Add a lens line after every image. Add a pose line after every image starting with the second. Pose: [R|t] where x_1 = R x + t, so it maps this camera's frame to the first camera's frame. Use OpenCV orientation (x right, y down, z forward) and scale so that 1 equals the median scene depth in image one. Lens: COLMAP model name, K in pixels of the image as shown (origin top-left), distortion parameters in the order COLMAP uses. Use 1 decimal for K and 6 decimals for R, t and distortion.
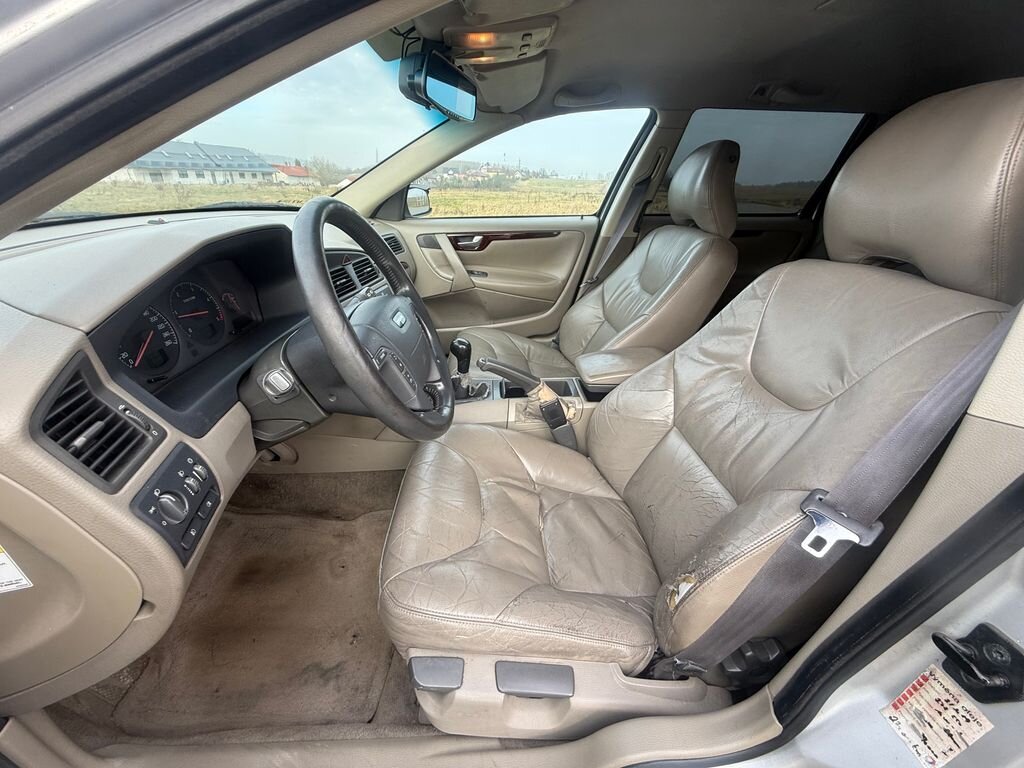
lens RADIAL K [[408.8, 0, 512.0], [0, 408.8, 384.0], [0, 0, 1]] dist [0.002093, -0.000047]
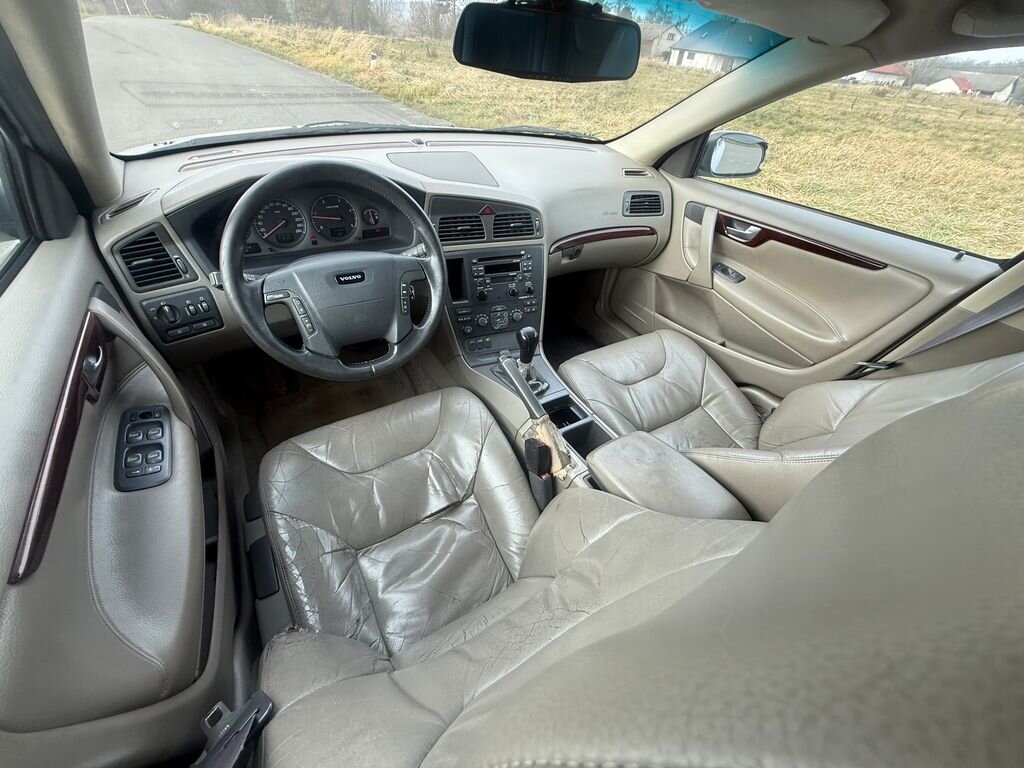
lens RADIAL K [[408.8, 0, 512.0], [0, 408.8, 384.0], [0, 0, 1]] dist [0.002093, -0.000047]
pose [[0.477802, 0.581264, -0.658663, 0.725956], [-0.451373, 0.805686, 0.383579, -0.468233], [0.753637, 0.114028, 0.647325, 0.521761]]
